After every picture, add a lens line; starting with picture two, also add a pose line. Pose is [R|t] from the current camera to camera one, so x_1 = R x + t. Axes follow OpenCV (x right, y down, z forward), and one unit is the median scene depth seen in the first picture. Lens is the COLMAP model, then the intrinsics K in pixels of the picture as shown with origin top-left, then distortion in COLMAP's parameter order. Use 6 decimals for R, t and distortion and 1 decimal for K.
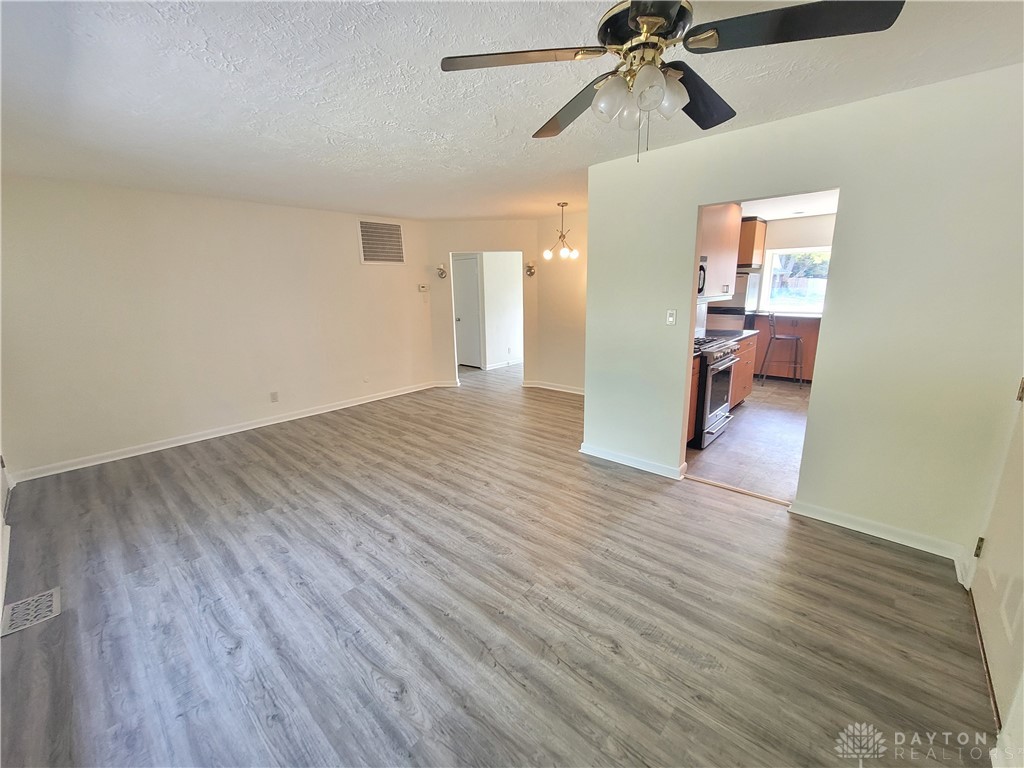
lens RADIAL K [[421.4, 0, 515.3], [0, 421.4, 385.5], [0, 0, 1]] dist [0.000409, 0.000390]
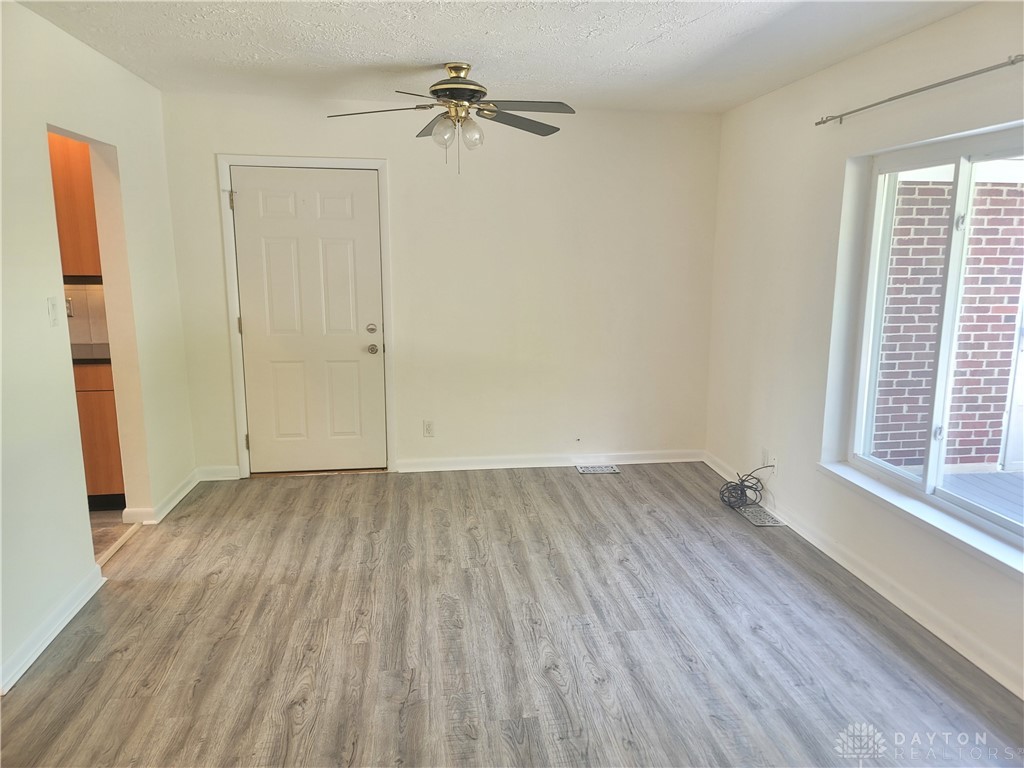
lens RADIAL K [[744.9, 0, 527.8], [0, 744.9, 389.5], [0, 0, 1]] dist [0.082270, -0.058161]
pose [[-0.771750, -0.102645, 0.627587, -0.984904], [0.155015, 0.926753, 0.342199, -0.412634], [-0.616743, 0.361378, -0.699310, 1.780095]]
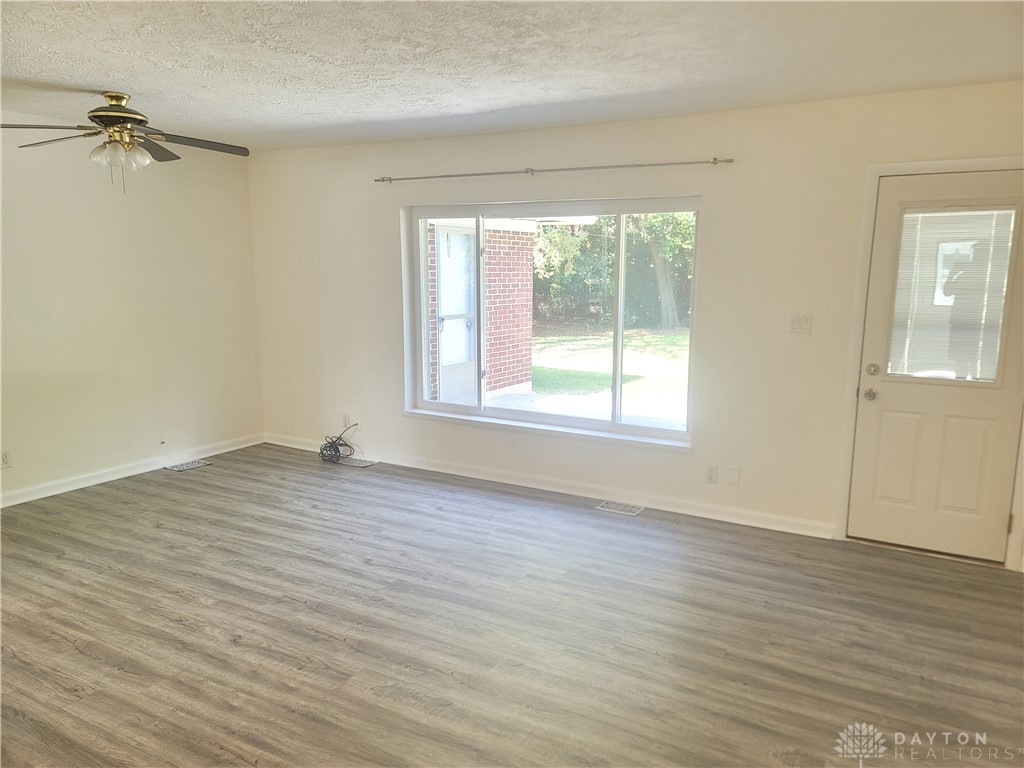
lens RADIAL K [[744.9, 0, 527.8], [0, 744.9, 389.5], [0, 0, 1]] dist [0.082270, -0.058161]
pose [[-0.975527, 0.047830, -0.214613, -0.326631], [-0.039277, 0.922449, 0.384116, -0.604413], [0.216342, 0.383145, -0.897996, 2.516139]]
